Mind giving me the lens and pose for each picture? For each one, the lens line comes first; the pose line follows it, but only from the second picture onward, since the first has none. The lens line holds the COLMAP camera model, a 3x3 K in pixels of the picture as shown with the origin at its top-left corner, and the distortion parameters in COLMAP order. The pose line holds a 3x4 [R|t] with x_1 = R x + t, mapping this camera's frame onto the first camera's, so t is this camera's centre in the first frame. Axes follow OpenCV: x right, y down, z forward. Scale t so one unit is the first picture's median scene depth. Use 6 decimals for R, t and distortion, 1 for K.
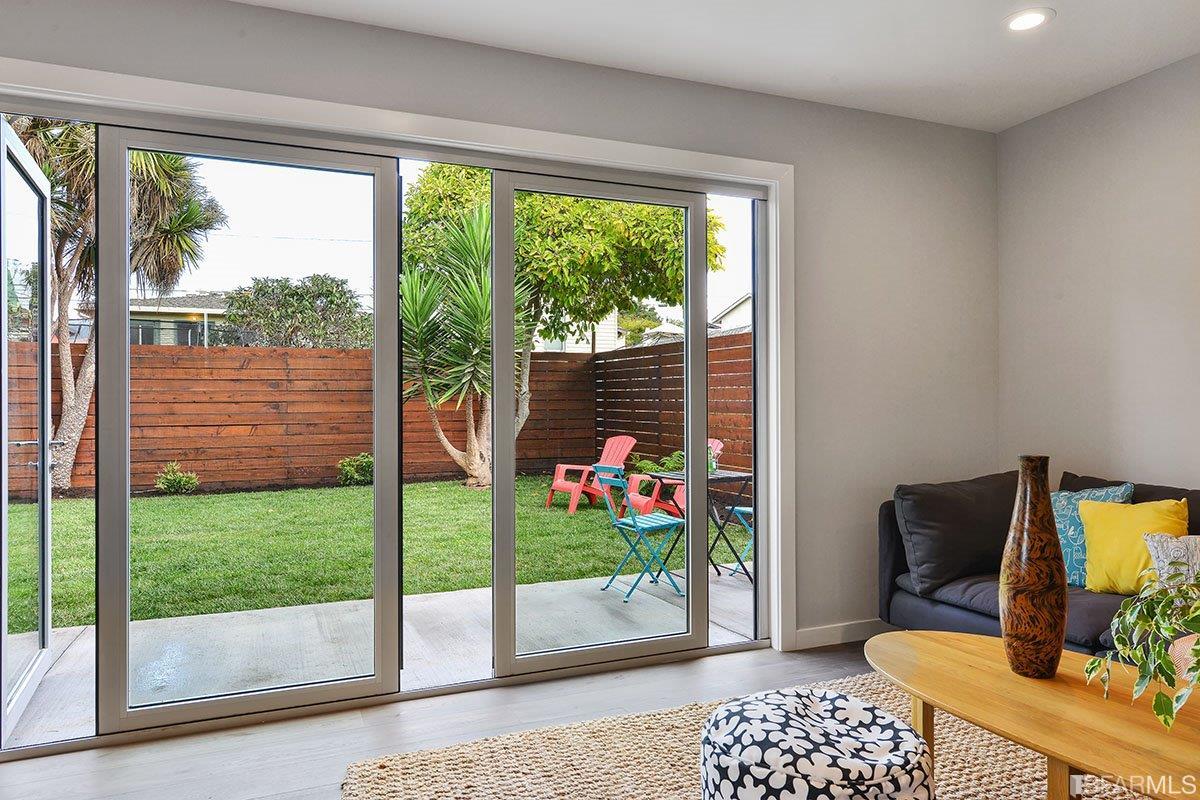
lens RADIAL K [[803.4, 0, 600.0], [0, 803.4, 400.0], [0, 0, 1]] dist [0.006527, -0.002125]
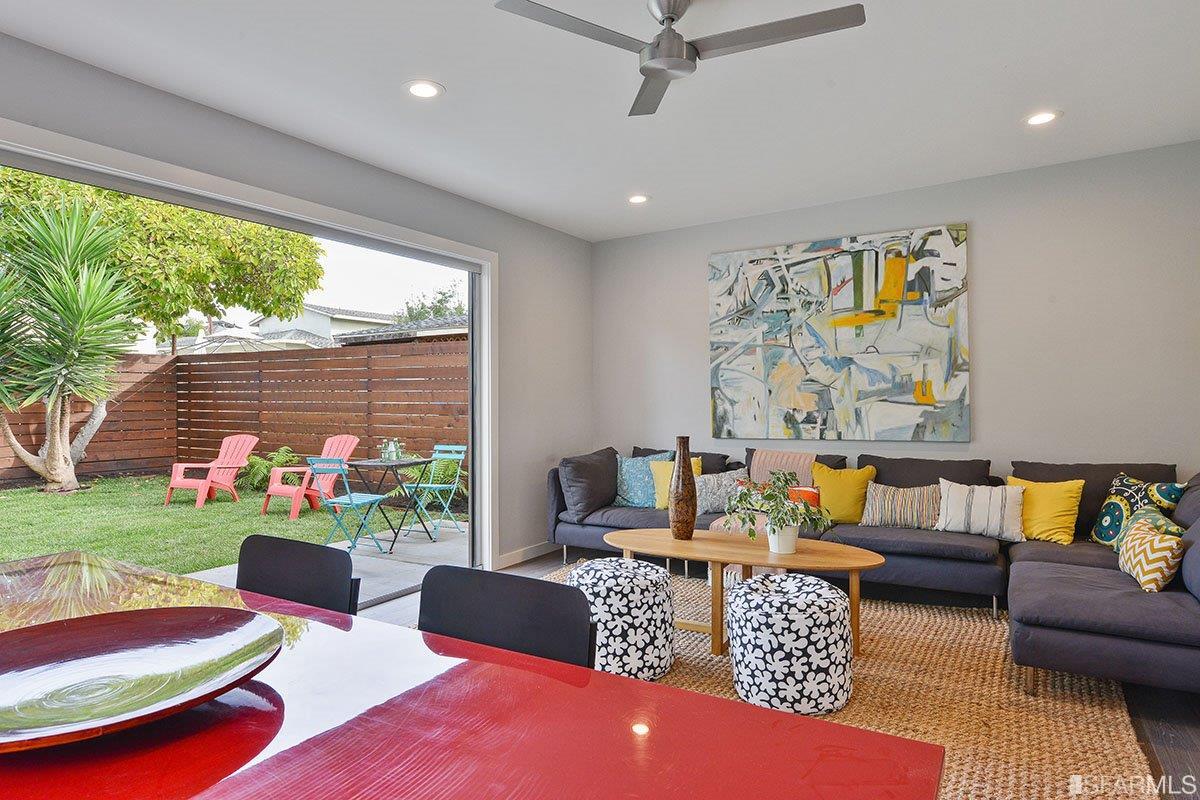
lens RADIAL K [[708.6, 0, 600.0], [0, 708.6, 400.0], [0, 0, 1]] dist [0.001945, -0.002051]
pose [[0.804634, -0.001288, 0.593770, -0.141976], [-0.000593, 0.999995, 0.002973, -0.005786], [-0.593771, -0.002744, 0.804629, -0.070638]]
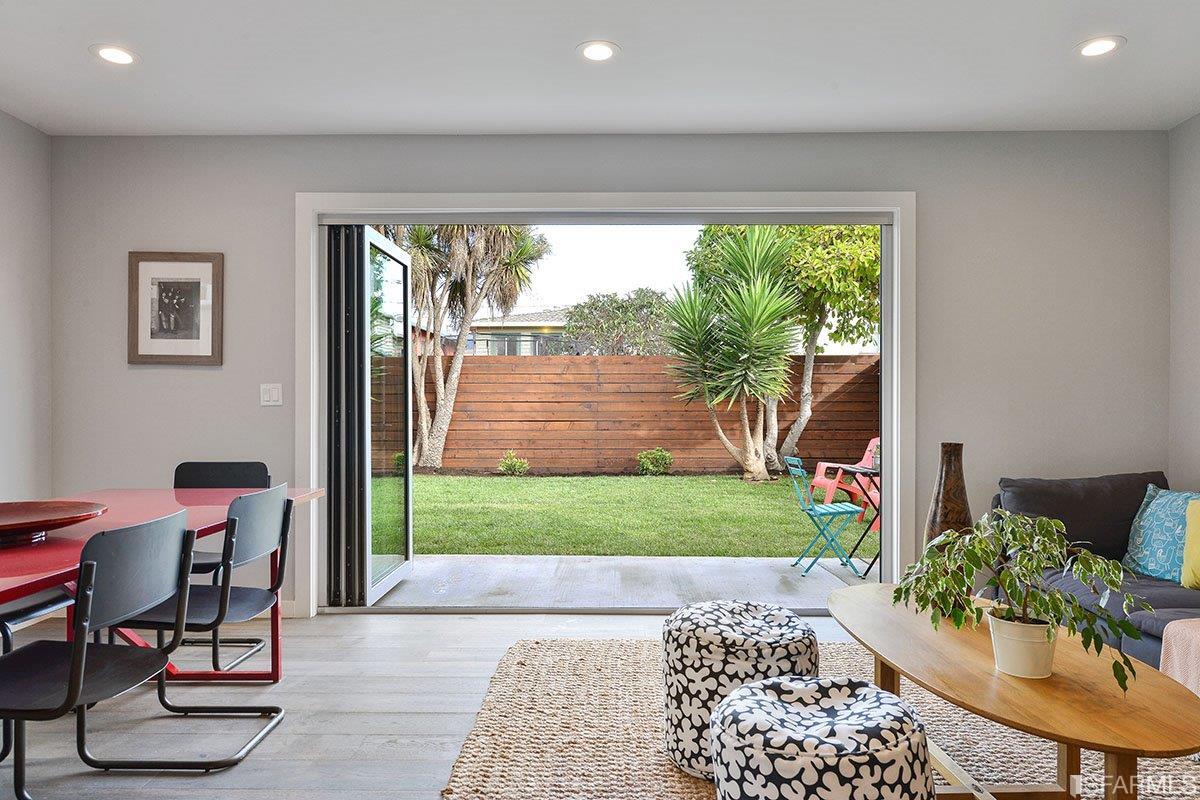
lens RADIAL K [[801.1, 0, 600.0], [0, 801.1, 400.0], [0, 0, 1]] dist [0.010317, 0.002093]
pose [[0.912284, 0.004580, -0.409532, 0.105523], [-0.005677, 0.999983, -0.001464, 0.001540], [0.409518, 0.003661, 0.912294, -0.073051]]
